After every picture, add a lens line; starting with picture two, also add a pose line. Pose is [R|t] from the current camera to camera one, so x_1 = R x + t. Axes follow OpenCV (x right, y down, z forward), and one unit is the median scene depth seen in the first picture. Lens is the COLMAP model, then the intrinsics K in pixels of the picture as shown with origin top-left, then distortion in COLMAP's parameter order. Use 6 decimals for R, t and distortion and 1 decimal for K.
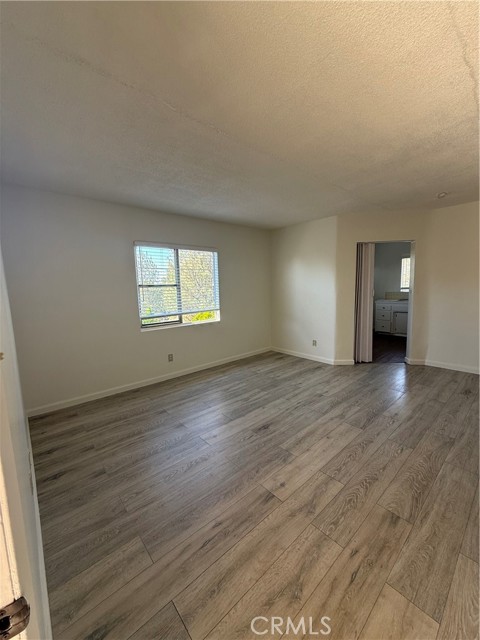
lens RADIAL K [[254.0, 0, 239.9], [0, 254.0, 318.0], [0, 0, 1]] dist [-0.001292, 0.000088]
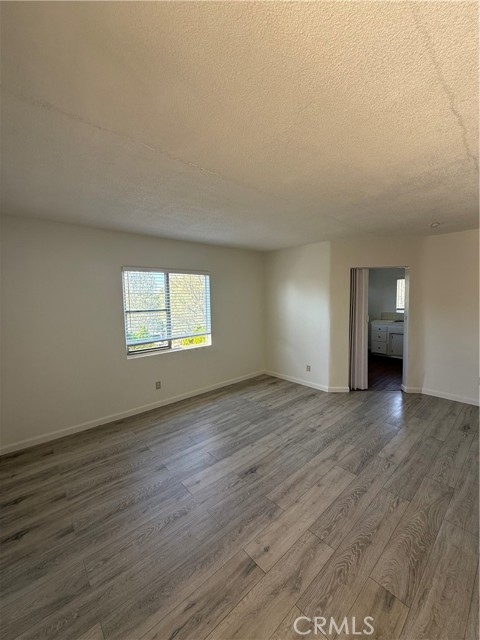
lens RADIAL K [[254.0, 0, 239.9], [0, 254.0, 318.0], [0, 0, 1]] dist [-0.001292, 0.000088]
pose [[0.999931, 0.009063, 0.007500, 0.037240], [-0.008724, 0.998992, -0.044042, -0.082037], [-0.007892, 0.043973, 0.999002, 0.037554]]
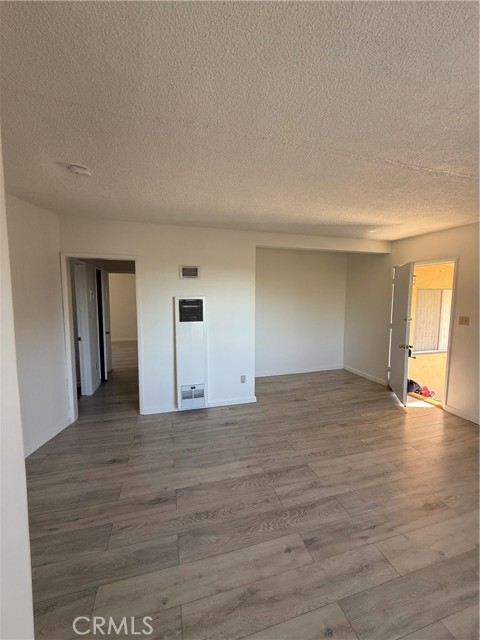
lens RADIAL K [[254.0, 0, 239.9], [0, 254.0, 318.0], [0, 0, 1]] dist [-0.001292, 0.000088]
pose [[-0.904679, -0.008461, 0.426009, 0.266363], [0.075821, 0.980650, 0.180492, -0.274174], [-0.419293, 0.195587, -0.886532, 1.633889]]
